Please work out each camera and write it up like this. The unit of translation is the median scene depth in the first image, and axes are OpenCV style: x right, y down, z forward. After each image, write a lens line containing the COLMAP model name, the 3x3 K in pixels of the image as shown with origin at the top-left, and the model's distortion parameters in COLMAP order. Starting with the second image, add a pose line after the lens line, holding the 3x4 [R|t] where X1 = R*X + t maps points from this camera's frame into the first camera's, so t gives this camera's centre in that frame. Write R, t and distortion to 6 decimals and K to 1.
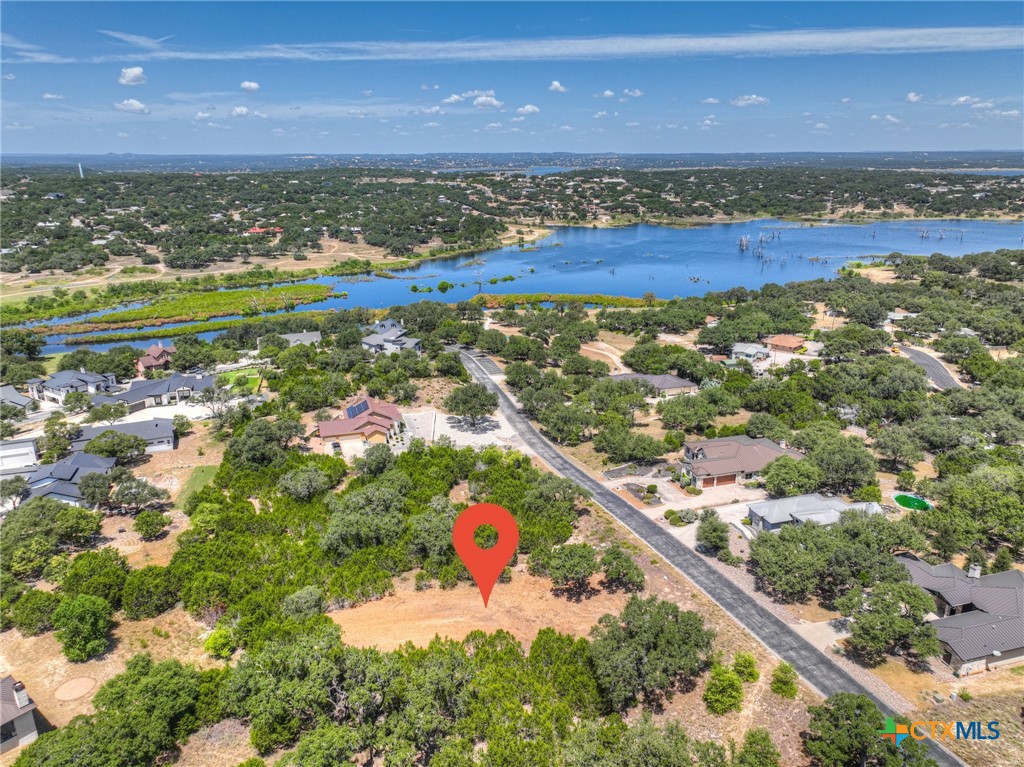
lens RADIAL K [[719.1, 0, 512.5], [0, 719.1, 380.5], [0, 0, 1]] dist [-0.003039, 0.019411]
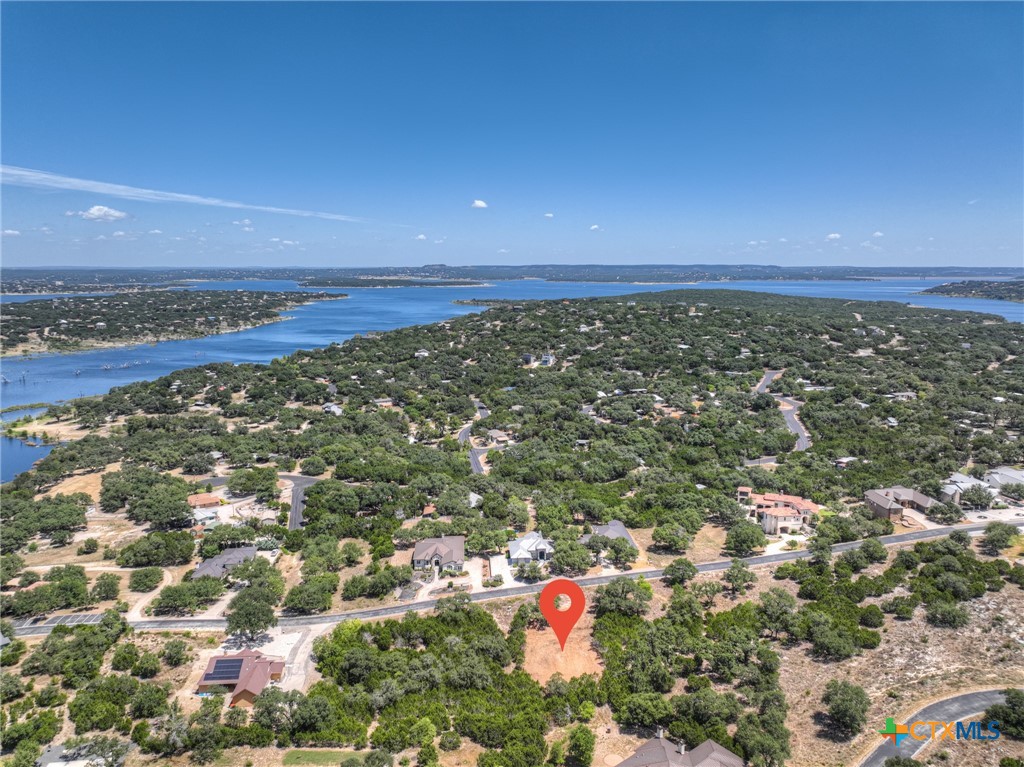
lens RADIAL K [[719.1, 0, 512.5], [0, 719.1, 380.5], [0, 0, 1]] dist [-0.003039, 0.019411]
pose [[0.221847, -0.149275, 0.963587, -0.316327], [0.291728, 0.953109, 0.080486, -0.094438], [-0.930418, 0.263250, 0.254992, 0.079095]]
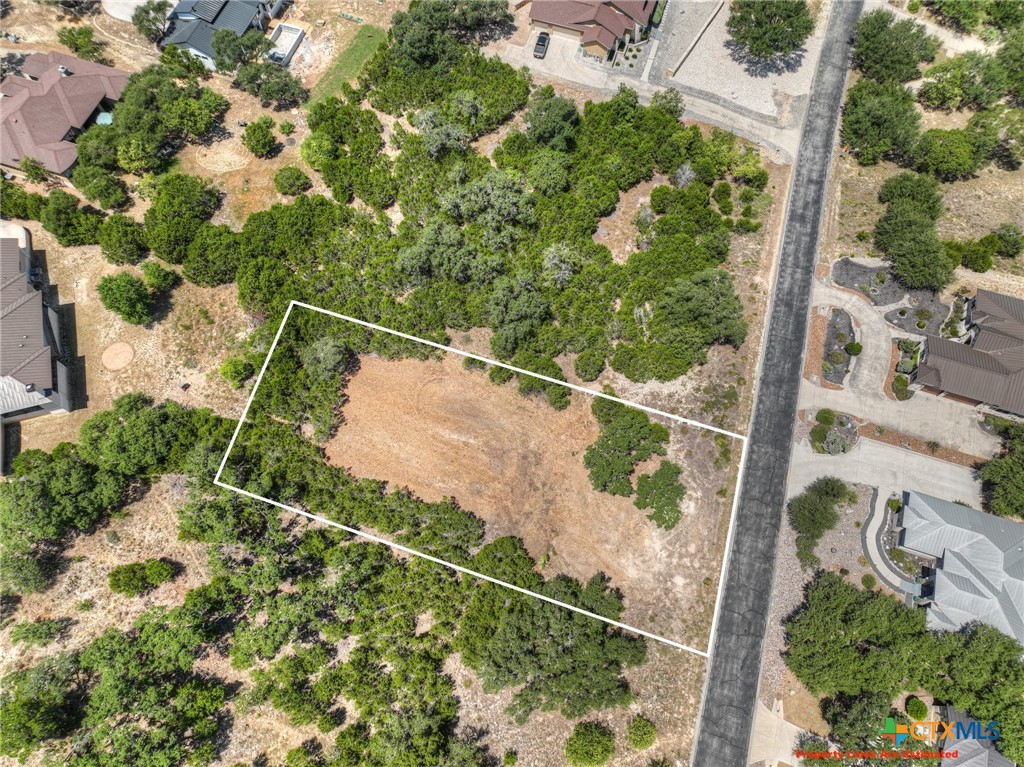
lens RADIAL K [[719.1, 0, 512.5], [0, 719.1, 380.5], [0, 0, 1]] dist [-0.003039, 0.019411]
pose [[0.815757, 0.534752, -0.220410, 0.023039], [-0.183149, 0.600282, 0.778536, -0.076747], [0.548632, -0.594728, 0.587624, 0.094897]]
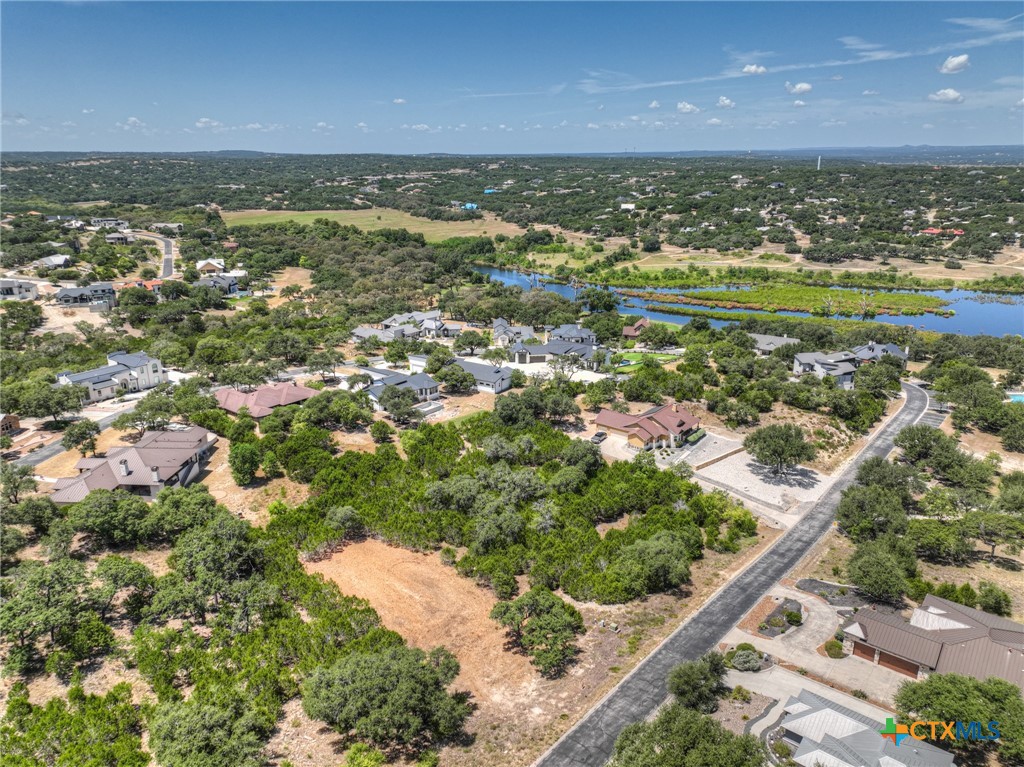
lens RADIAL K [[719.1, 0, 512.5], [0, 719.1, 380.5], [0, 0, 1]] dist [-0.003039, 0.019411]
pose [[0.562772, 0.250742, -0.787665, 0.132119], [-0.242910, 0.960977, 0.132359, -0.024972], [0.790115, 0.116843, 0.601719, 0.078639]]
